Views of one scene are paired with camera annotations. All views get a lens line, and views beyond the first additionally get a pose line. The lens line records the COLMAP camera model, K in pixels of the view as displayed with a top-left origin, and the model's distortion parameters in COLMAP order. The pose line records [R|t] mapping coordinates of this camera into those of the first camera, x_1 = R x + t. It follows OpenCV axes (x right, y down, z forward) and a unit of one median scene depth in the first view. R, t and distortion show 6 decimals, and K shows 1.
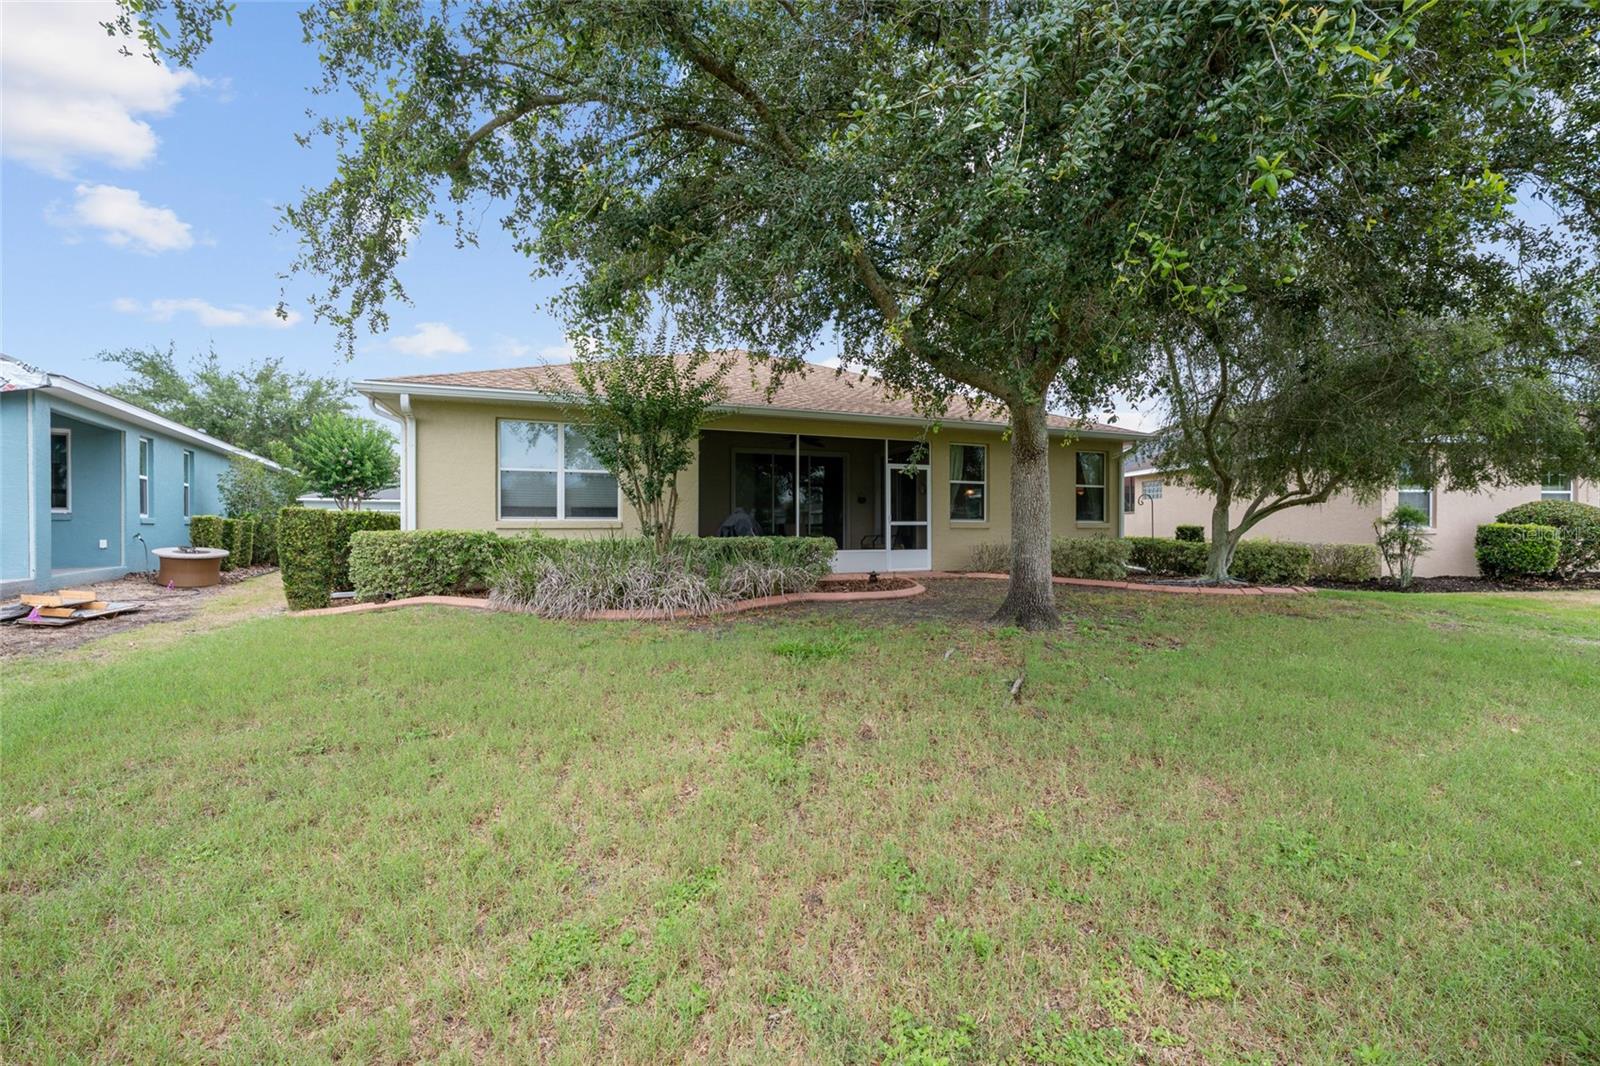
lens RADIAL K [[641.0, 0, 800.0], [0, 641.0, 533.0], [0, 0, 1]] dist [-0.031502, 0.006742]
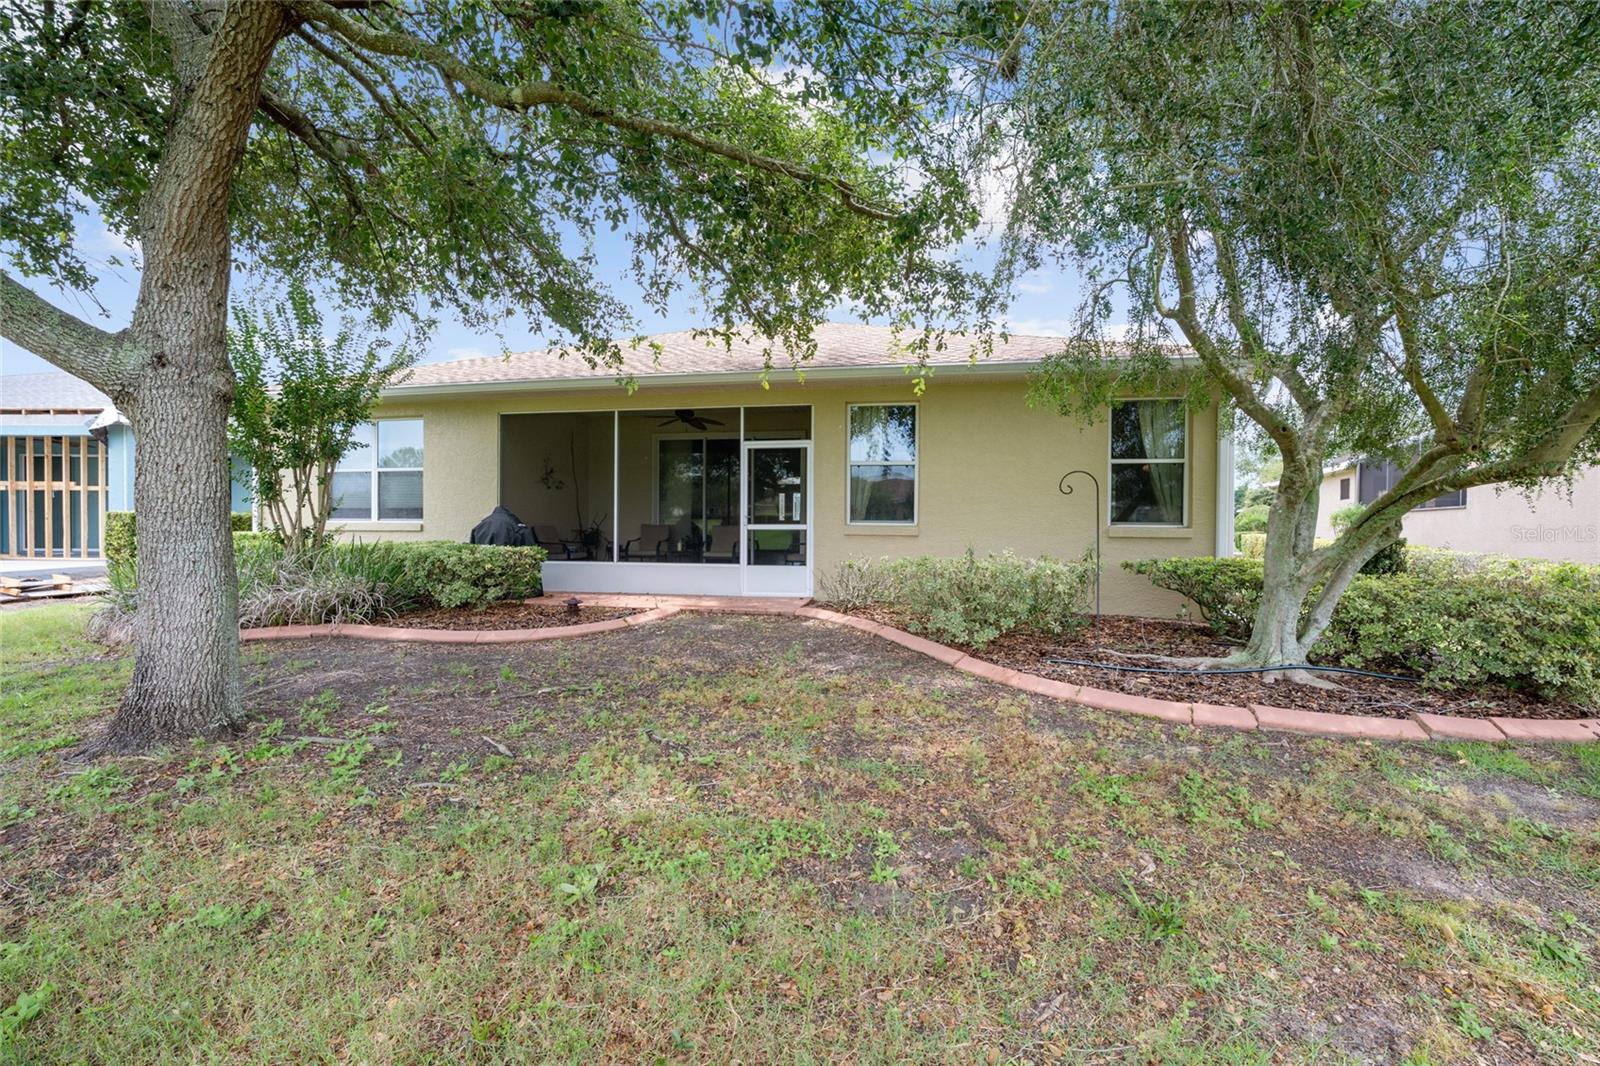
lens RADIAL K [[641.0, 0, 800.0], [0, 641.0, 533.0], [0, 0, 1]] dist [-0.031502, 0.006742]
pose [[0.860067, 0.012184, -0.510036, 0.796590], [-0.010067, 0.999925, 0.006912, -0.020522], [0.510082, -0.000810, 0.860125, 0.627042]]
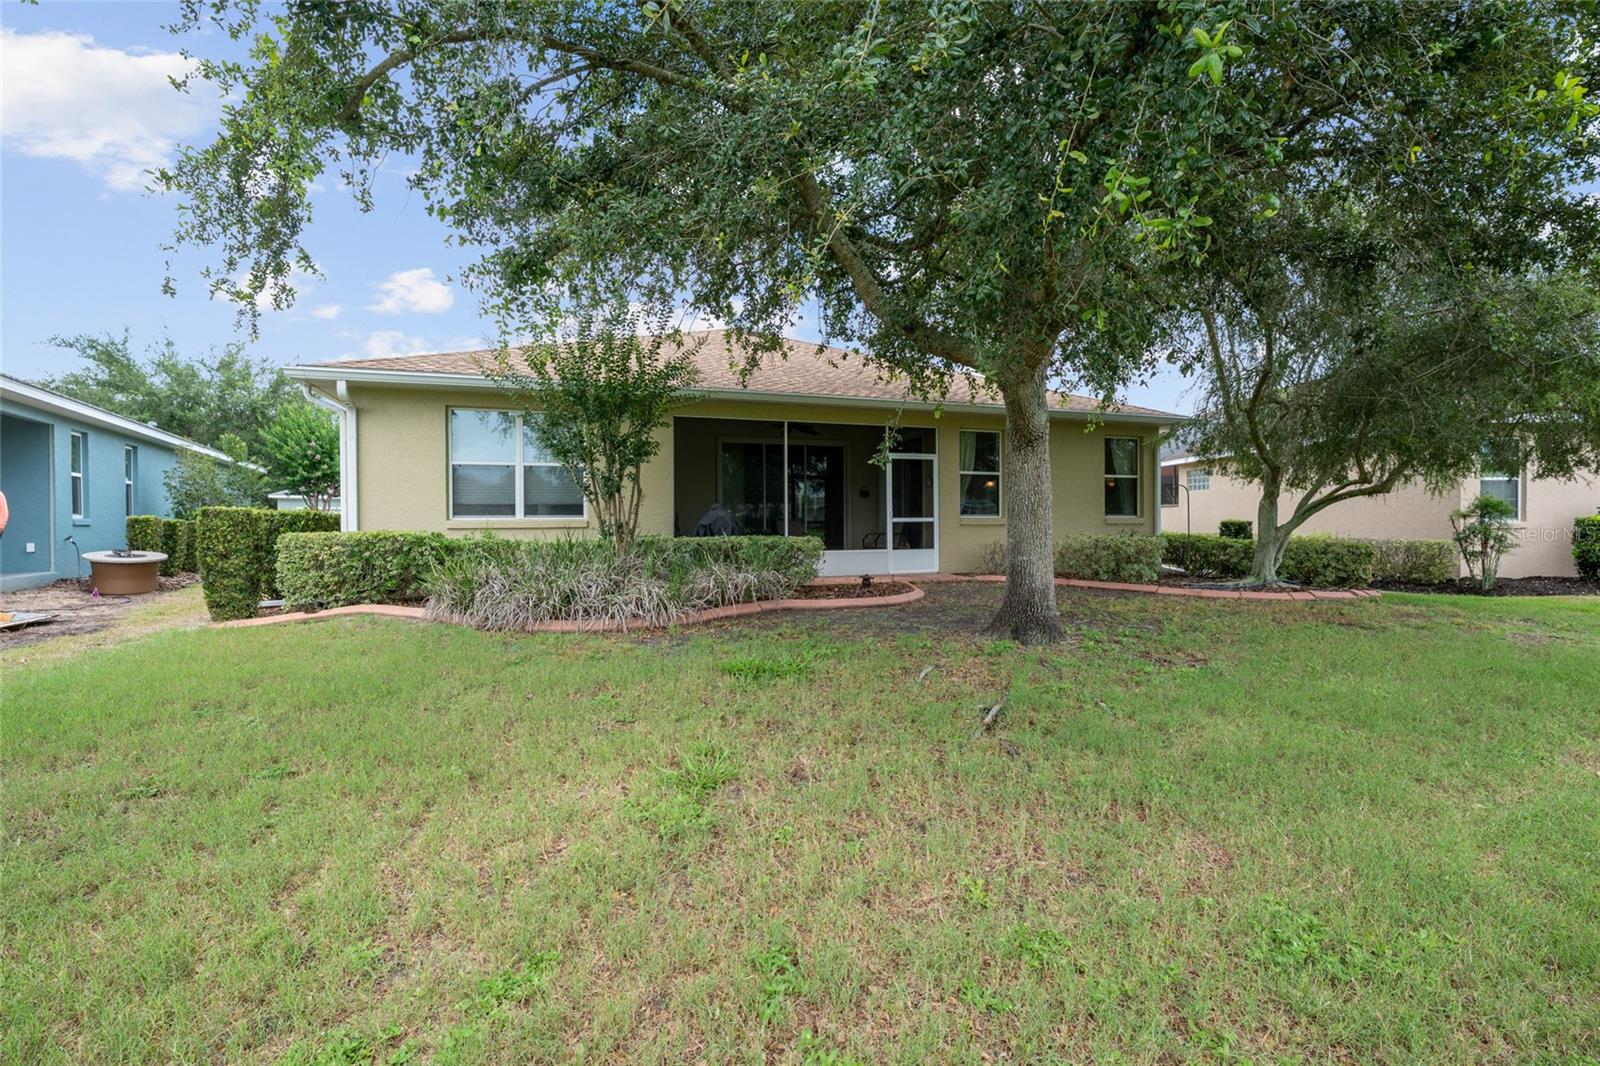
lens RADIAL K [[697.4, 0, 800.0], [0, 697.4, 533.0], [0, 0, 1]] dist [-0.026285, 0.006844]
pose [[0.999592, -0.005577, -0.027998, 0.058858], [0.005716, 0.999972, 0.004889, -0.003351], [0.027970, -0.005047, 0.999596, 0.037313]]
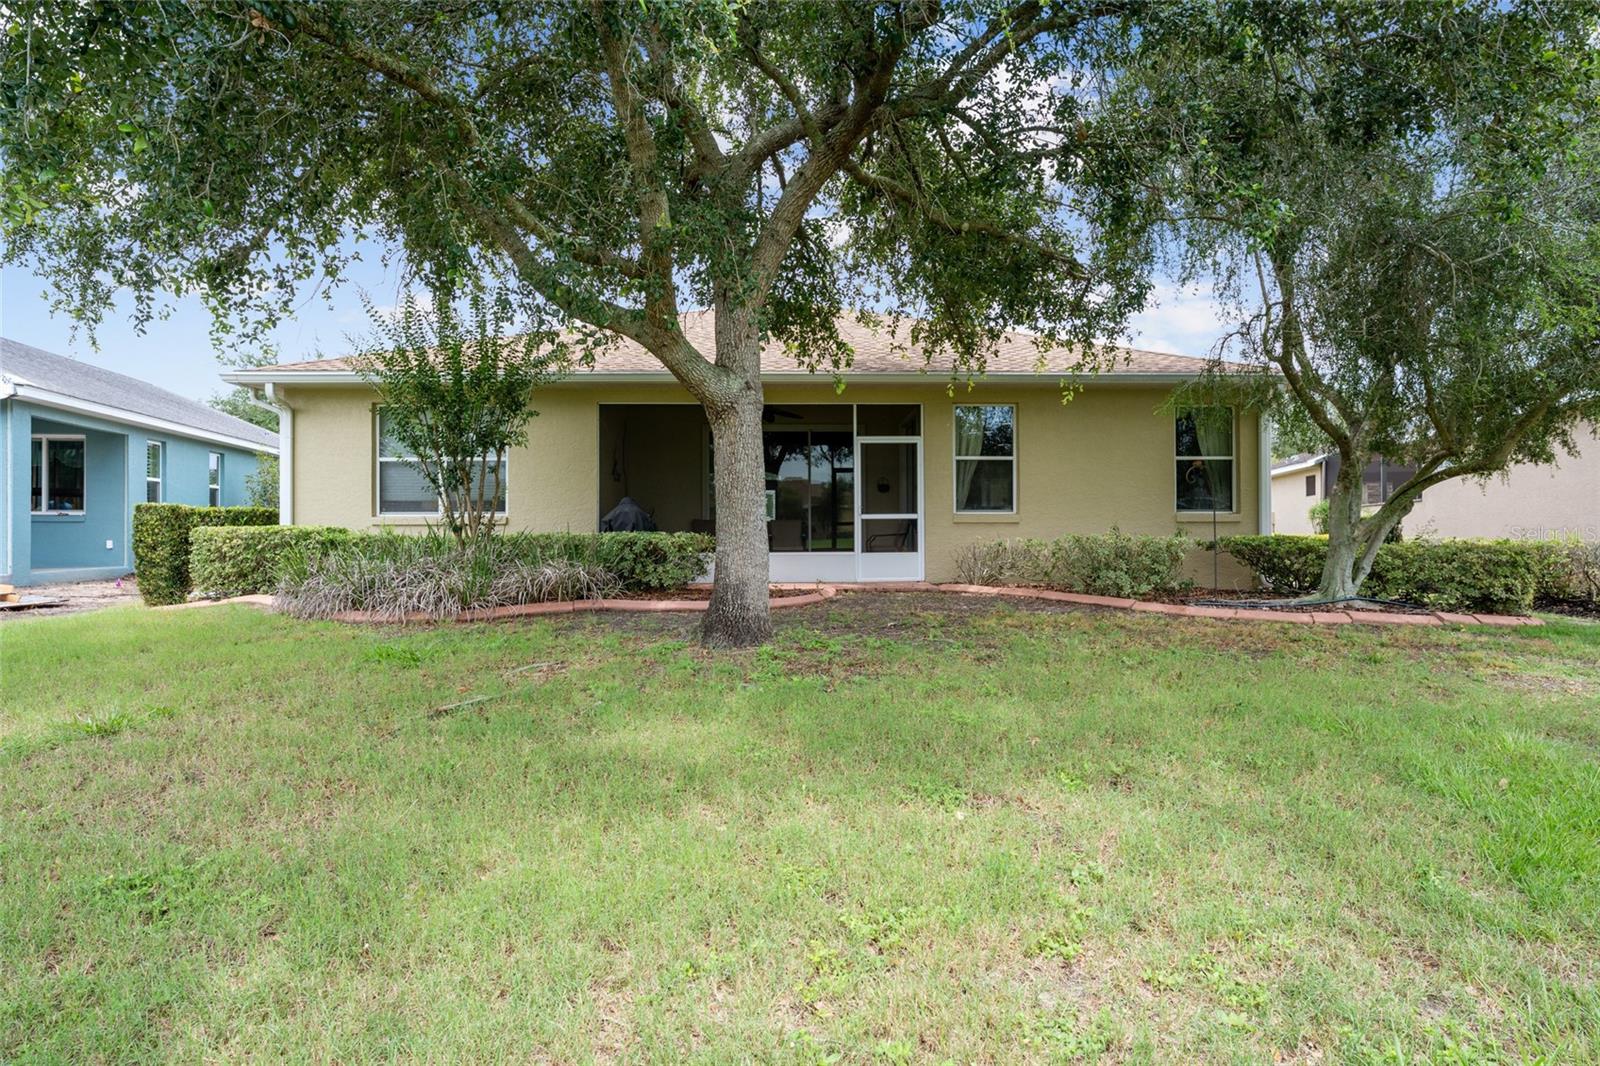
lens RADIAL K [[843.5, 0, 800.0], [0, 843.5, 533.0], [0, 0, 1]] dist [-0.010563, 0.000693]
pose [[0.945999, -0.005041, -0.324129, 0.570358], [0.001392, 0.999933, -0.011489, 0.021865], [0.324165, 0.010417, 0.945943, 0.076153]]
